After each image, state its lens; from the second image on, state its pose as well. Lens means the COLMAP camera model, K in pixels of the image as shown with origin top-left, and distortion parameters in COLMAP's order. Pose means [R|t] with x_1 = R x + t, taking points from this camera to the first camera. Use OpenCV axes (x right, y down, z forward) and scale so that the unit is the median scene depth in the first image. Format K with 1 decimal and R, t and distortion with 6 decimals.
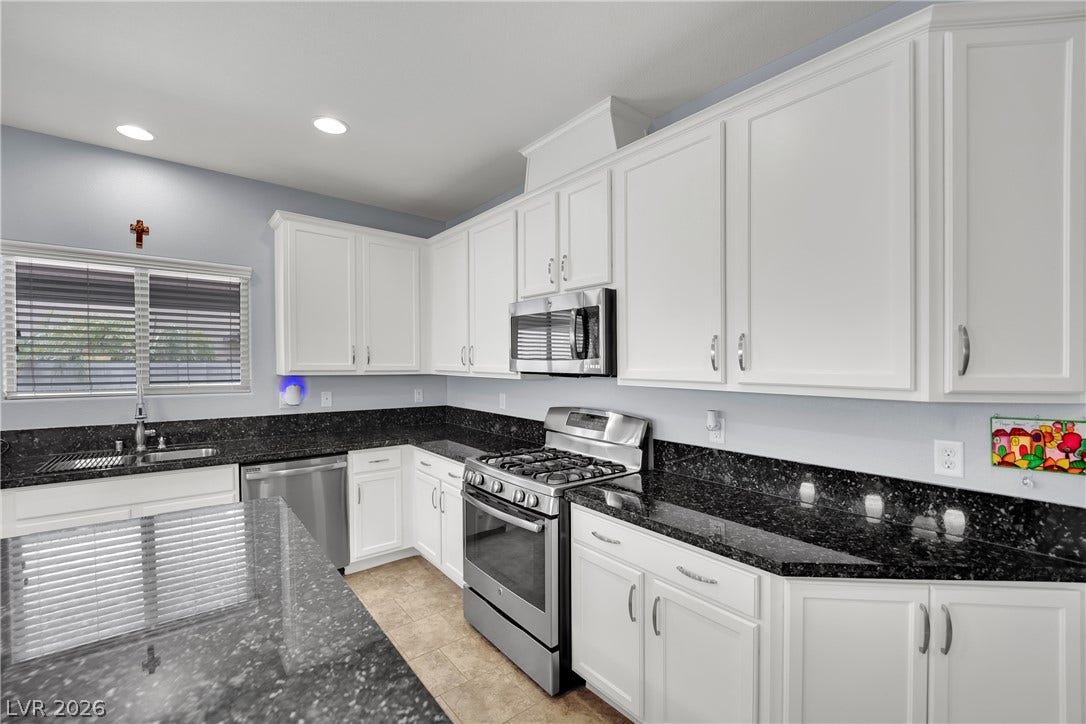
lens RADIAL K [[447.6, 0, 543.0], [0, 447.6, 362.0], [0, 0, 1]] dist [-0.021693, -0.000276]
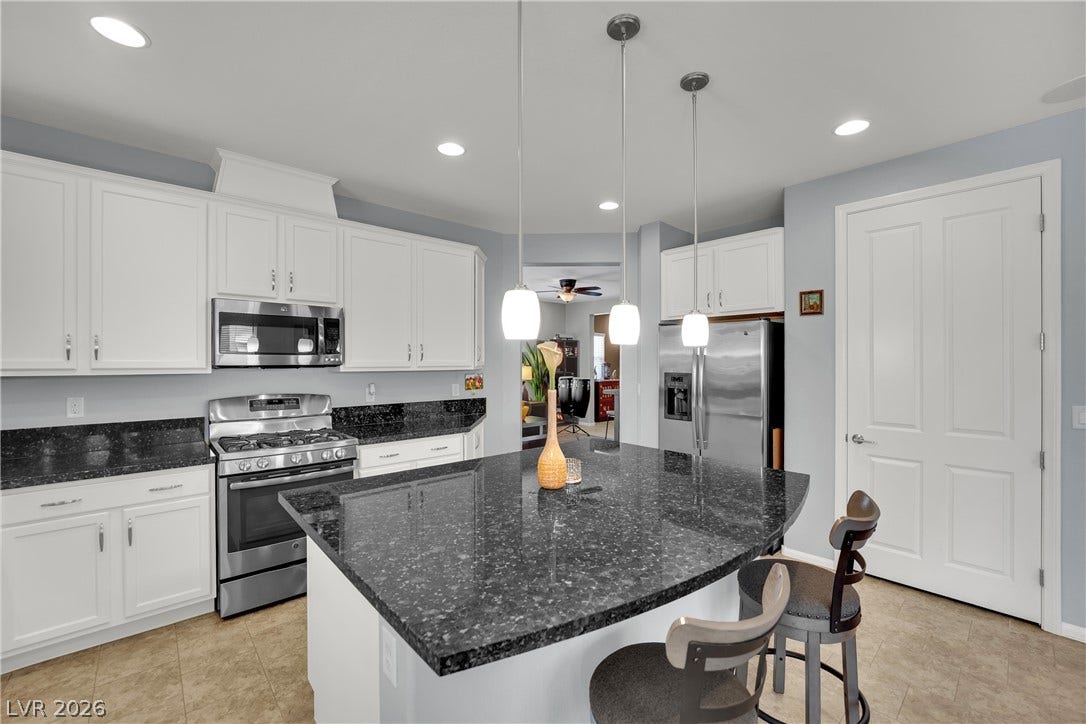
lens RADIAL K [[447.6, 0, 543.0], [0, 447.6, 362.0], [0, 0, 1]] dist [-0.021693, -0.000276]
pose [[-0.061784, -0.002474, 0.998086, -1.373688], [0.005086, 0.999983, 0.002794, 0.016418], [-0.998077, 0.005248, -0.061770, 0.388222]]
